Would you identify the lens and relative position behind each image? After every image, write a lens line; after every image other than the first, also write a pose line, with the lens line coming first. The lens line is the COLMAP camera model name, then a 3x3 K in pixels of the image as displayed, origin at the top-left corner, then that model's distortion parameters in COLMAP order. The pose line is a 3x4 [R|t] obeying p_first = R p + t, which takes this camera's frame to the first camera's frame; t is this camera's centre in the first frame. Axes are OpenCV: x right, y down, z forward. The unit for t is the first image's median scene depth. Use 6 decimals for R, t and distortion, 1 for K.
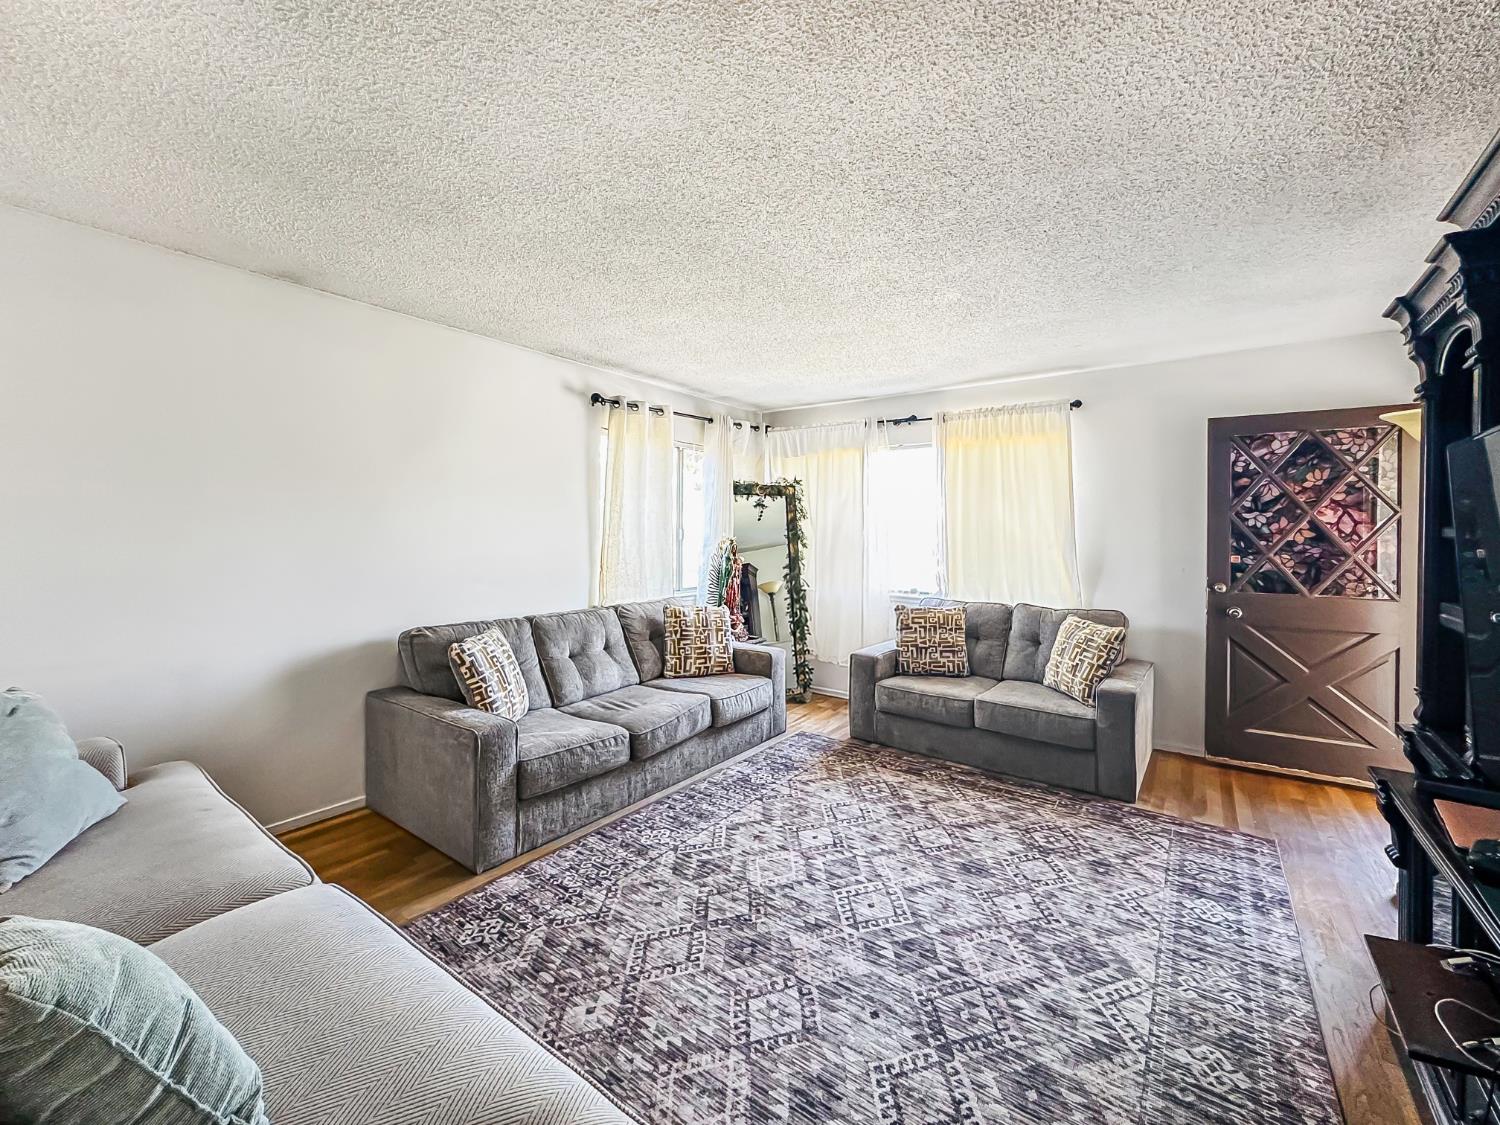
lens RADIAL K [[607.6, 0, 758.1], [0, 607.6, 533.9], [0, 0, 1]] dist [-0.010886, 0.000012]
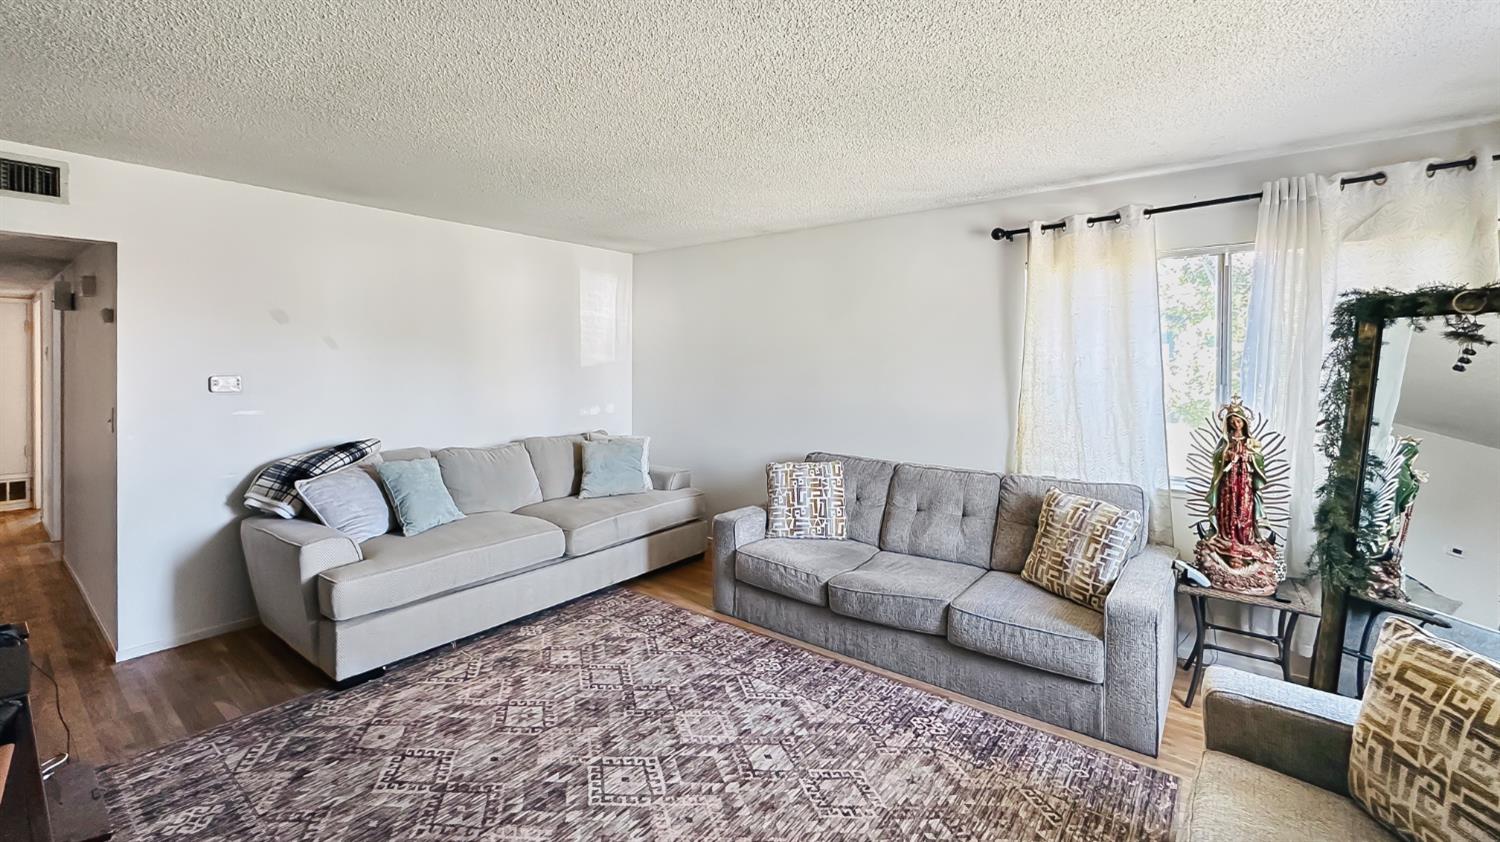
lens RADIAL K [[605.2, 0, 730.5], [0, 605.2, 374.4], [0, 0, 1]] dist [-0.006952, -0.000074]
pose [[-0.034684, 0.010423, -0.999344, 1.120091], [-0.008434, 0.999907, 0.010722, -0.046561], [0.999363, 0.008800, -0.034593, 1.173867]]
